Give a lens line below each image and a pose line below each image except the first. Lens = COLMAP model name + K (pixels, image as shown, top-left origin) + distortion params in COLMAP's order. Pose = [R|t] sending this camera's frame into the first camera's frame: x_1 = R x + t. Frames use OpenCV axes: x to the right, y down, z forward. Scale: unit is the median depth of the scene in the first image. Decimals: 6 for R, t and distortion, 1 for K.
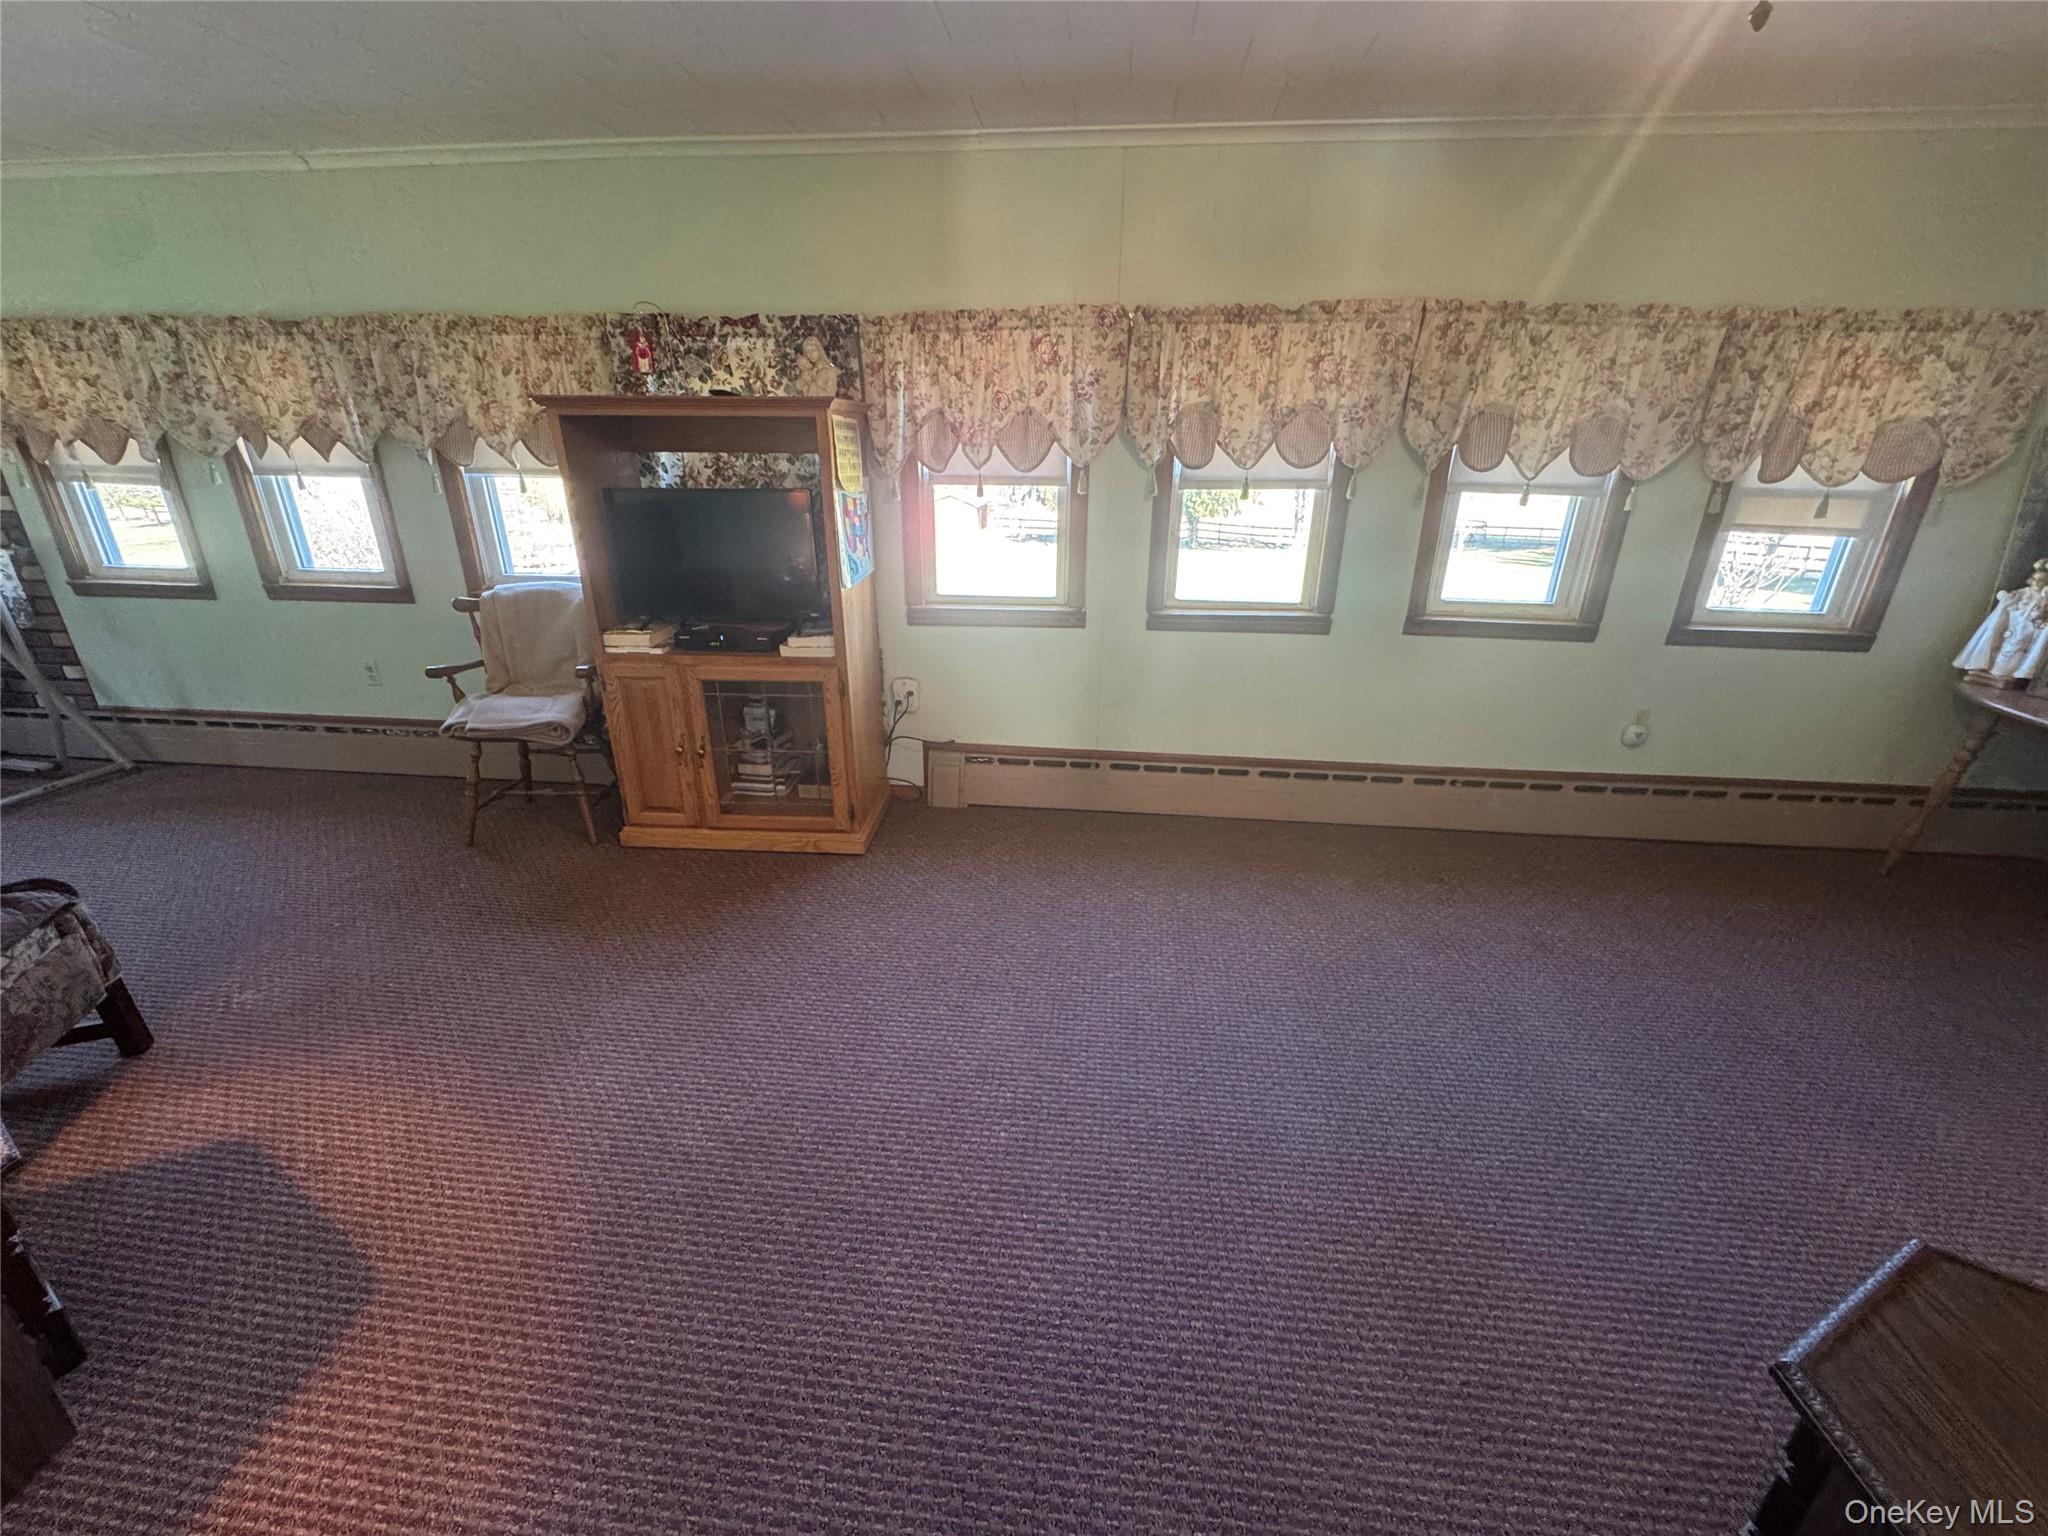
lens RADIAL K [[818.8, 0, 1022.9], [0, 818.8, 773.3], [0, 0, 1]] dist [-0.003834, -0.000038]
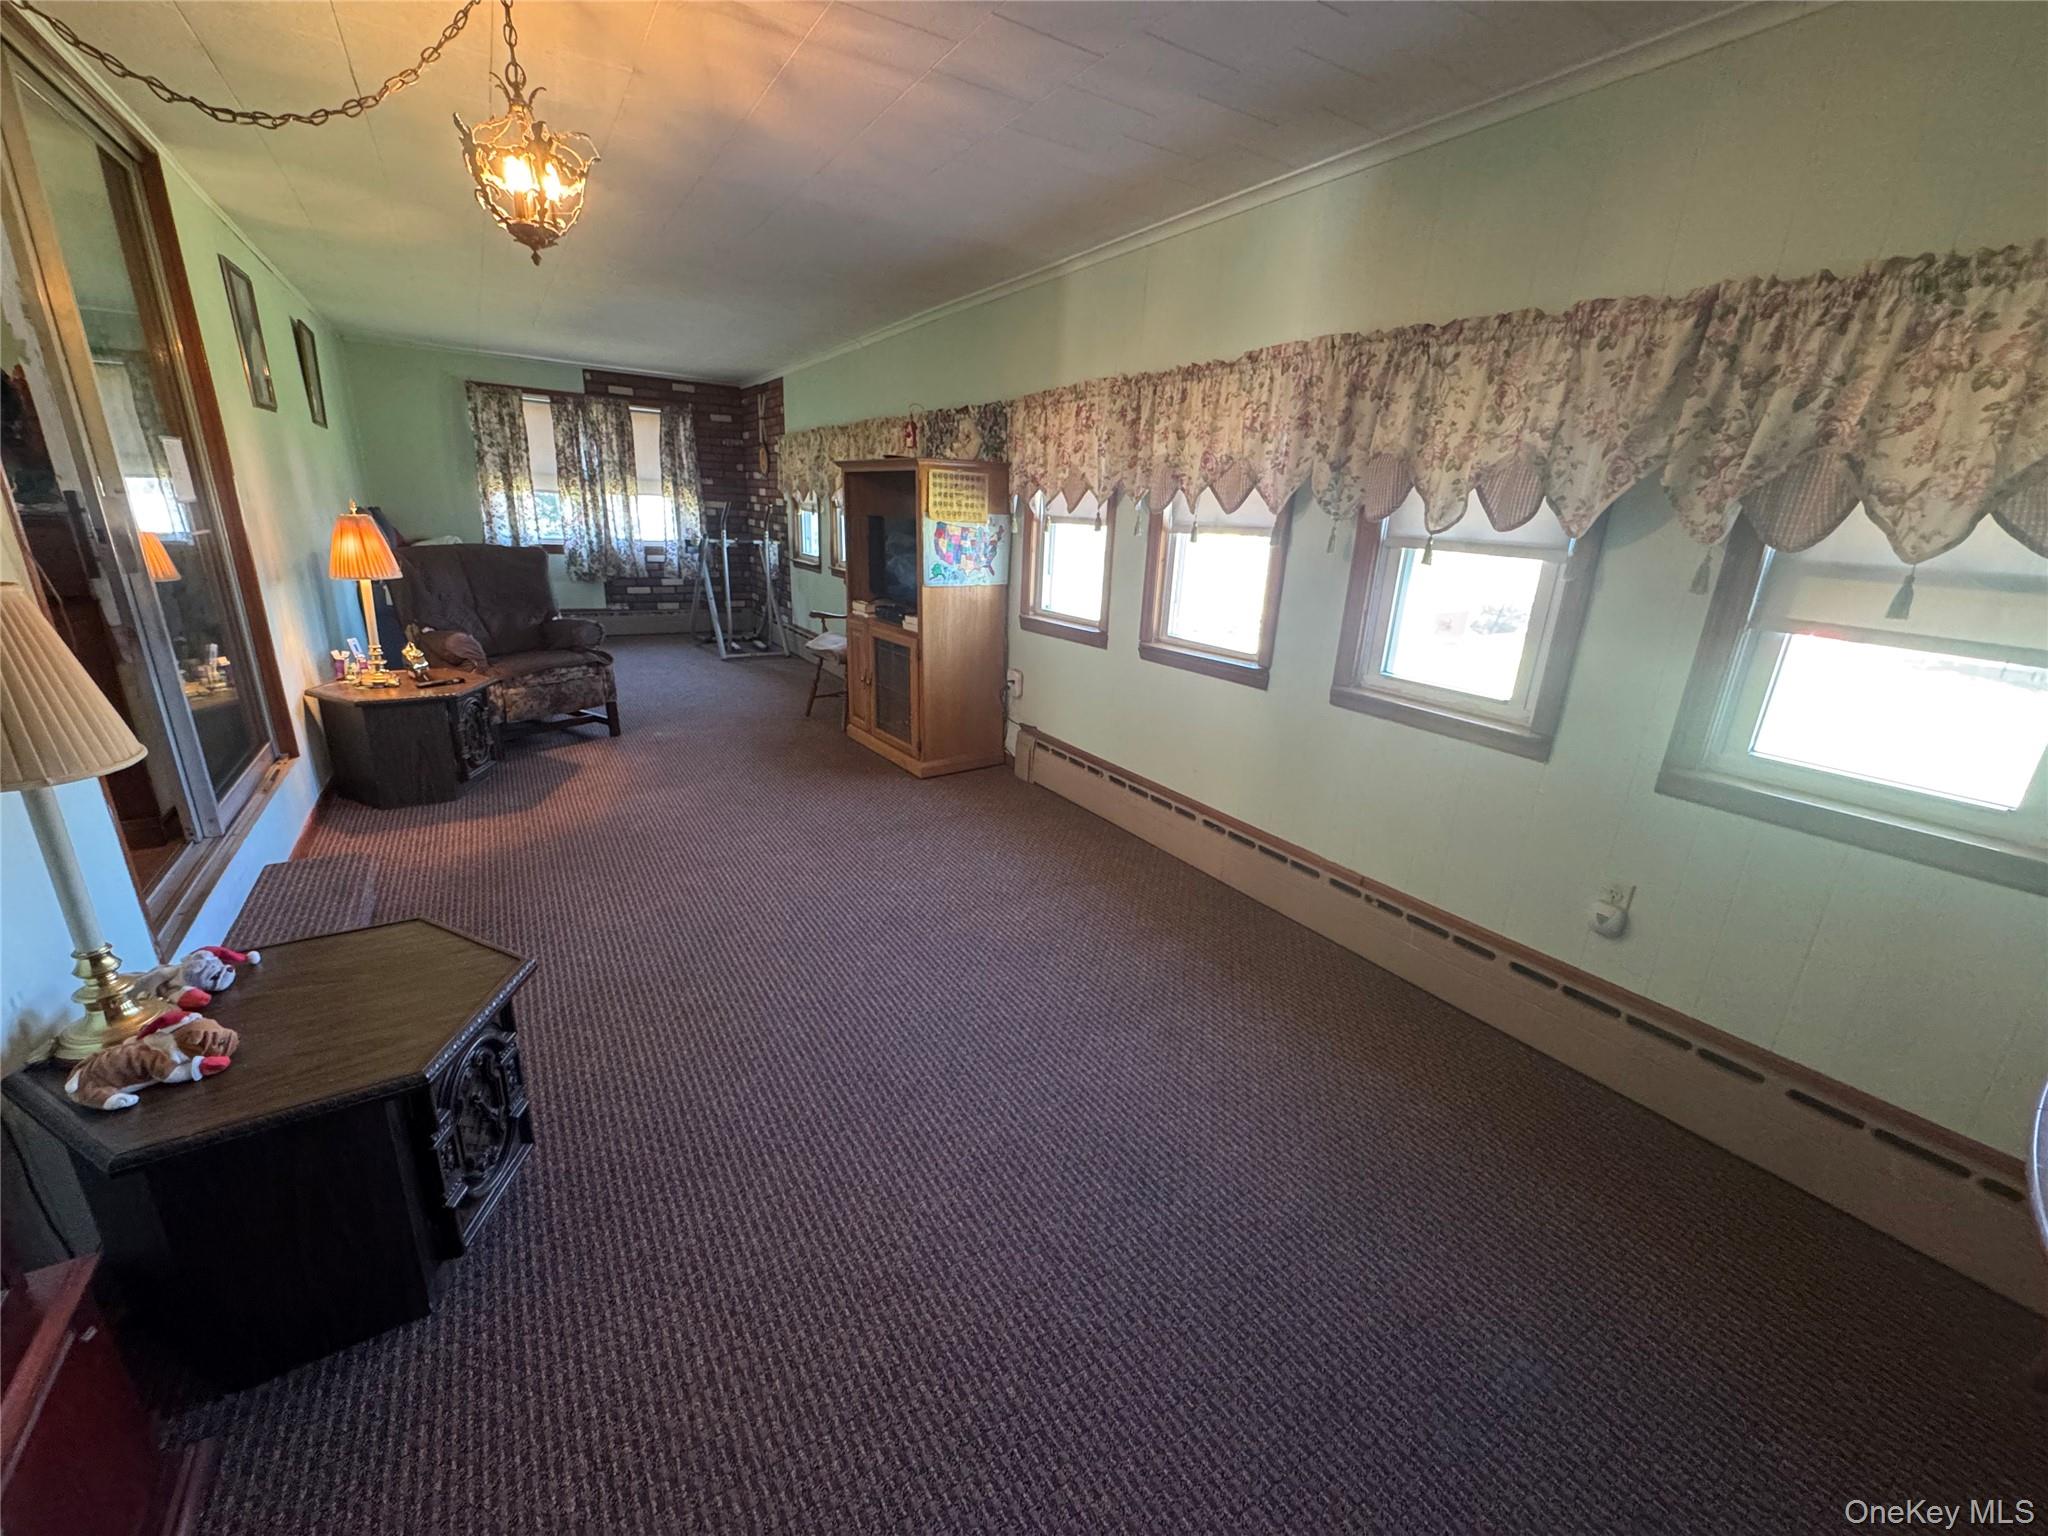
lens RADIAL K [[818.8, 0, 1022.9], [0, 818.8, 773.3], [0, 0, 1]] dist [-0.003834, -0.000038]
pose [[0.619627, 0.257726, -0.741377, 1.030908], [-0.318586, 0.945829, 0.062533, -0.055822], [0.717332, 0.197445, 0.668169, 0.216311]]
